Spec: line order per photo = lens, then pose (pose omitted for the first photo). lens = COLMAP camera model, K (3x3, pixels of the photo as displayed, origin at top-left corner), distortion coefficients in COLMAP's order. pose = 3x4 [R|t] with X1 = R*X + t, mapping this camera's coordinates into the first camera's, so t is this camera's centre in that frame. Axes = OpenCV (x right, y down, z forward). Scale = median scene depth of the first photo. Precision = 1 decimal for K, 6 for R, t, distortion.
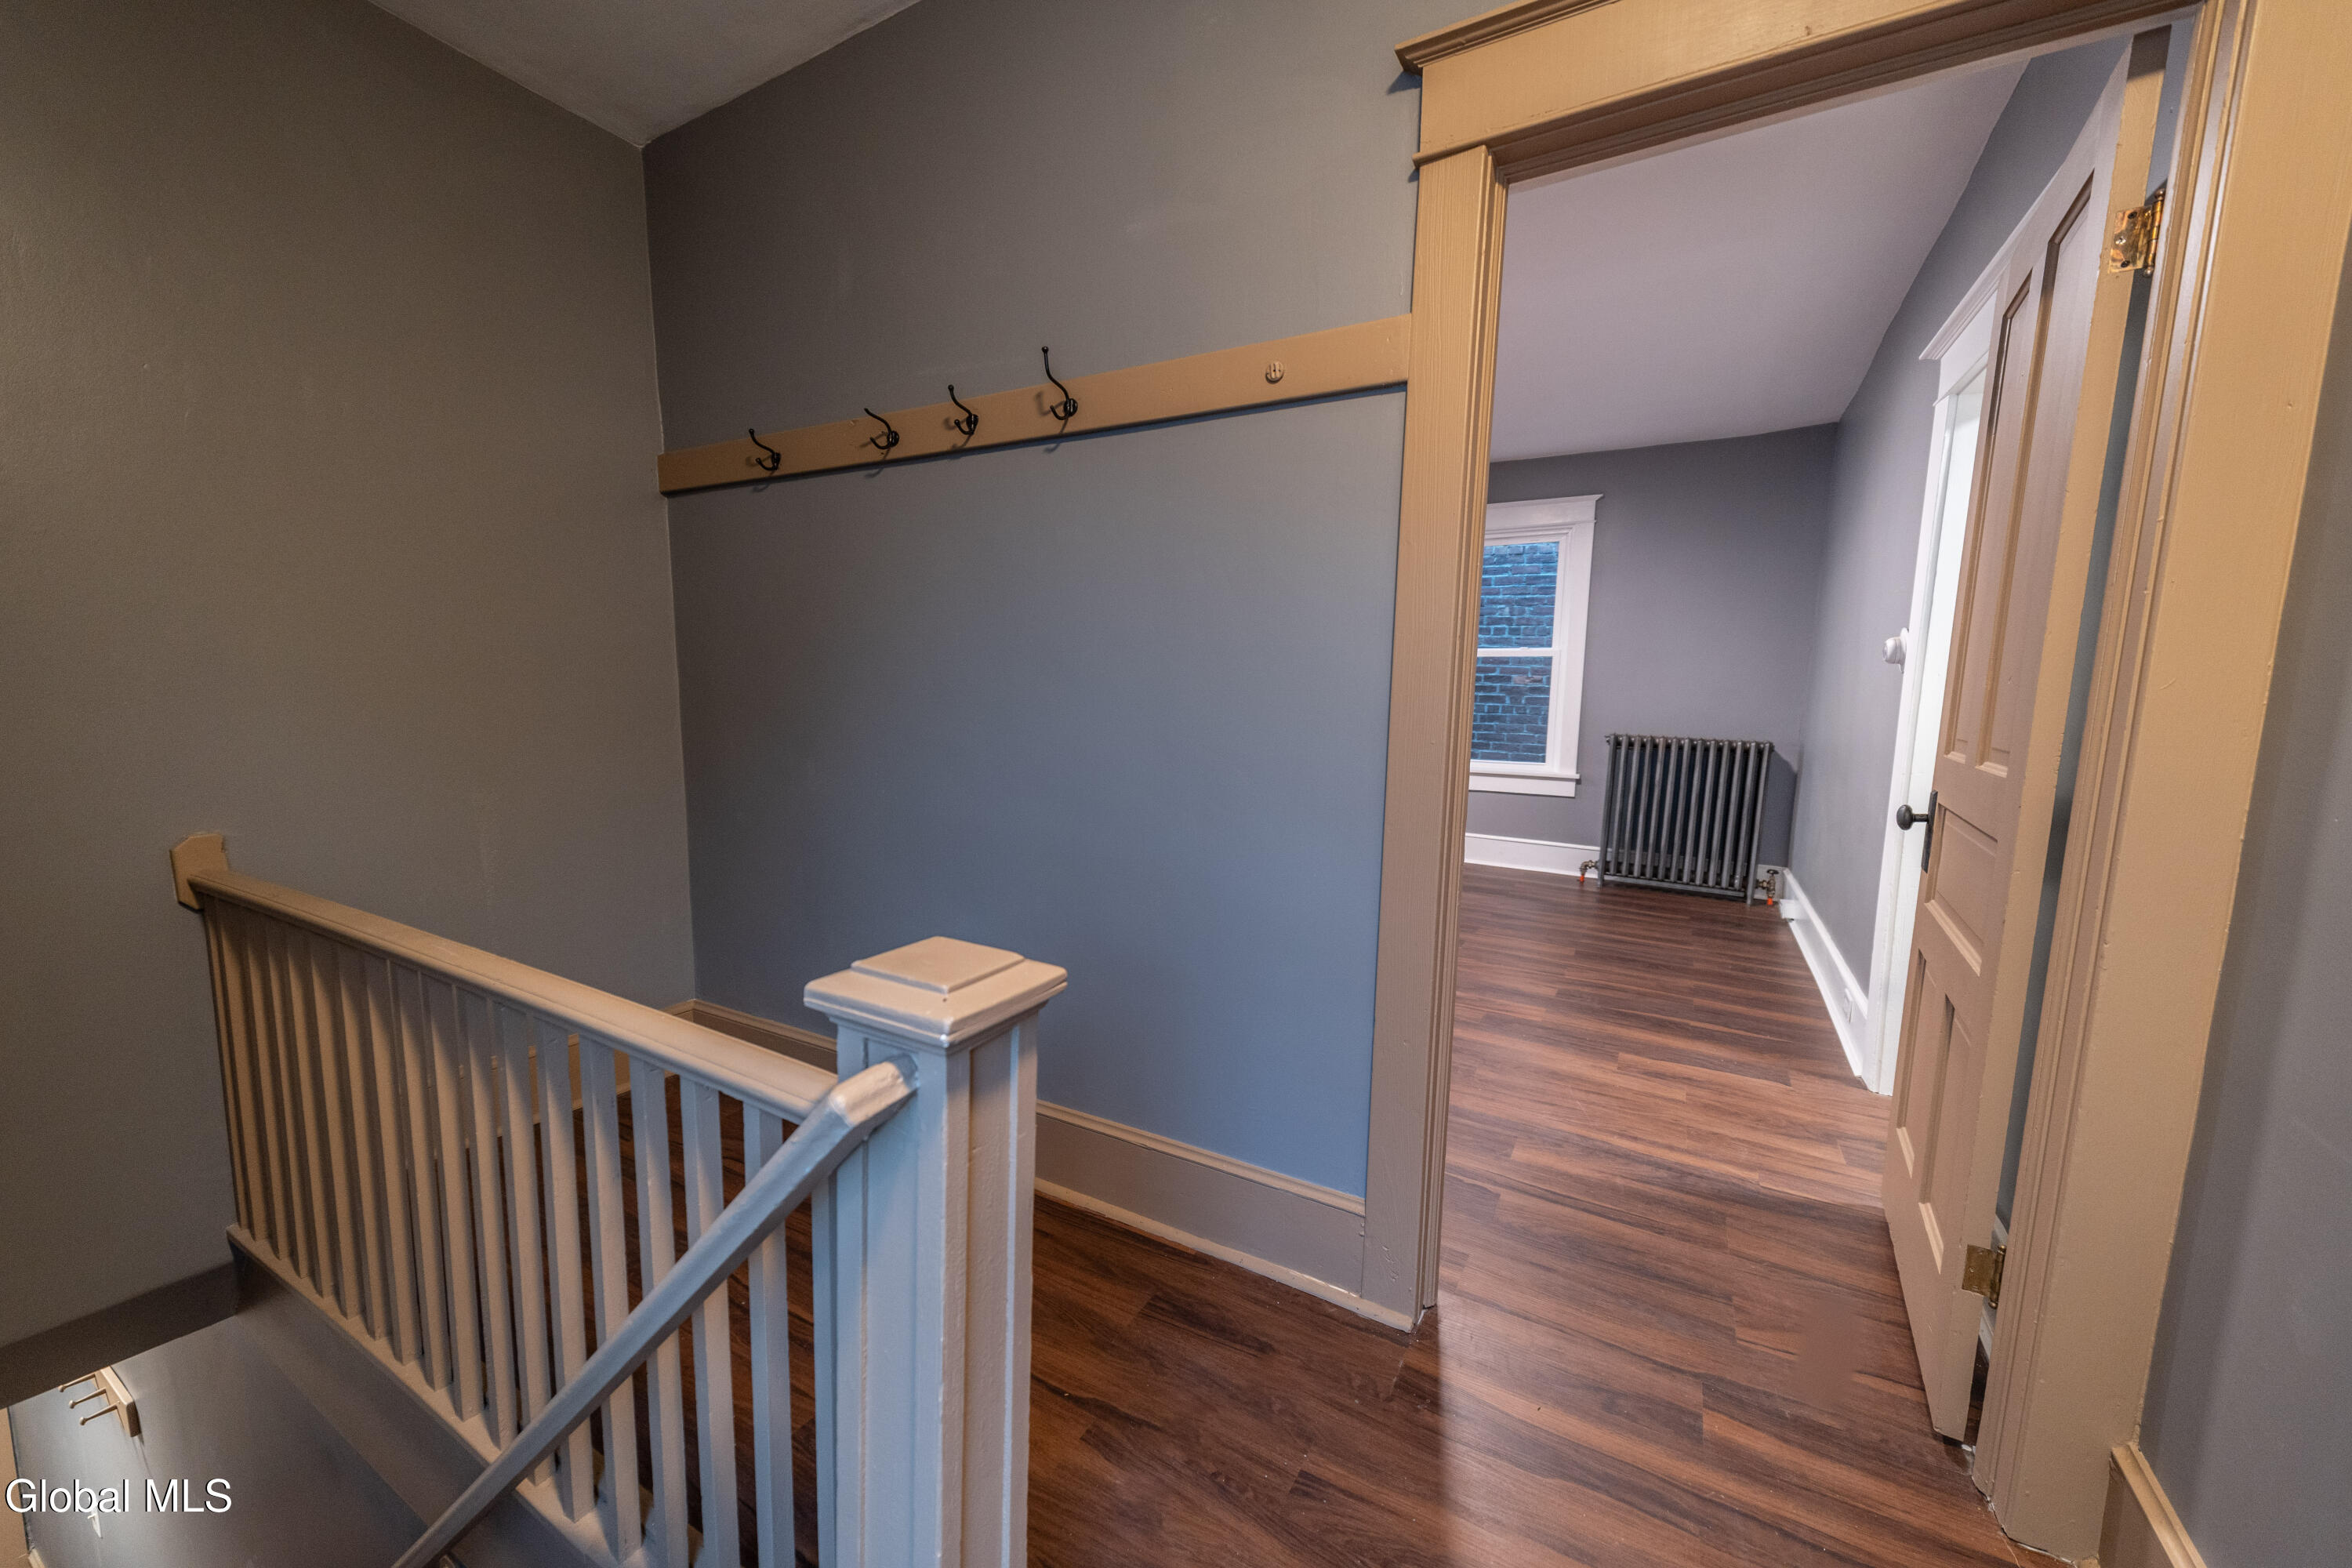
lens RADIAL K [[876.8, 0, 1167.6], [0, 876.8, 783.2], [0, 0, 1]] dist [0.019635, -0.003249]
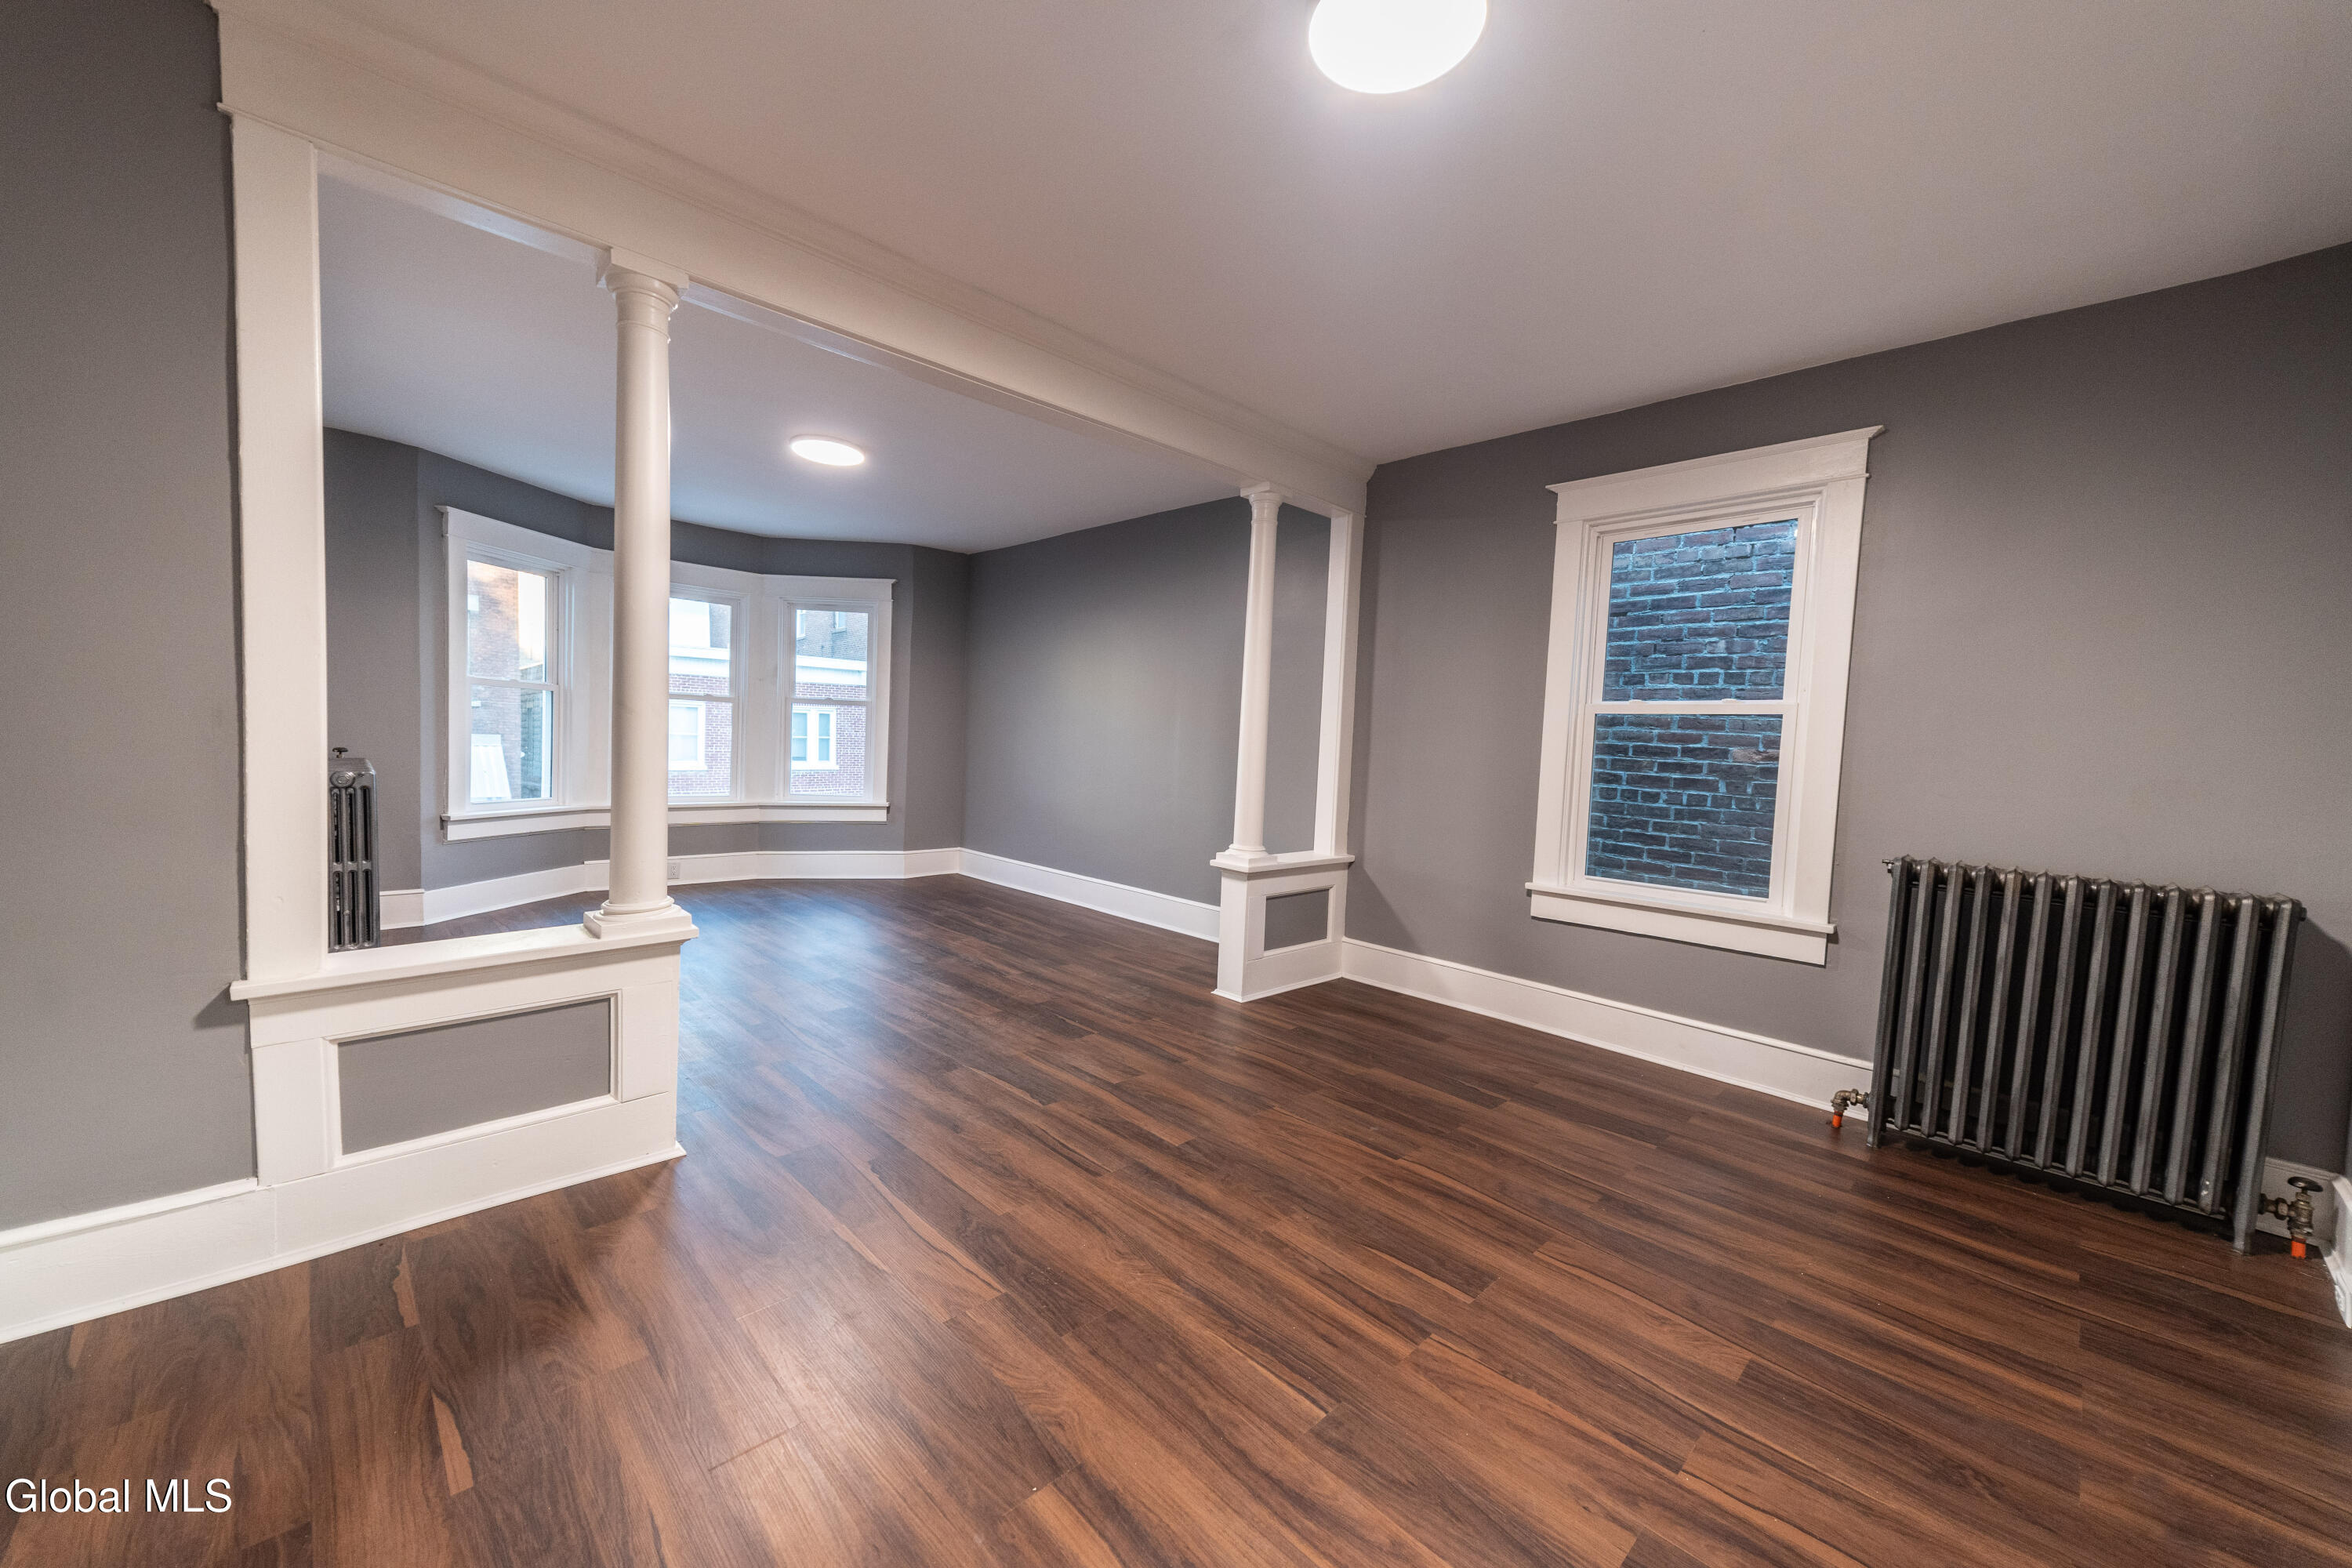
lens RADIAL K [[876.8, 0, 1171.6], [0, 876.8, 793.3], [0, 0, 1]] dist [0.019635, -0.003249]
pose [[0.961450, 0.039150, -0.272180, 0.217669], [-0.057308, 0.996606, -0.059087, -0.036611], [0.268943, 0.072408, 0.960430, 0.349284]]
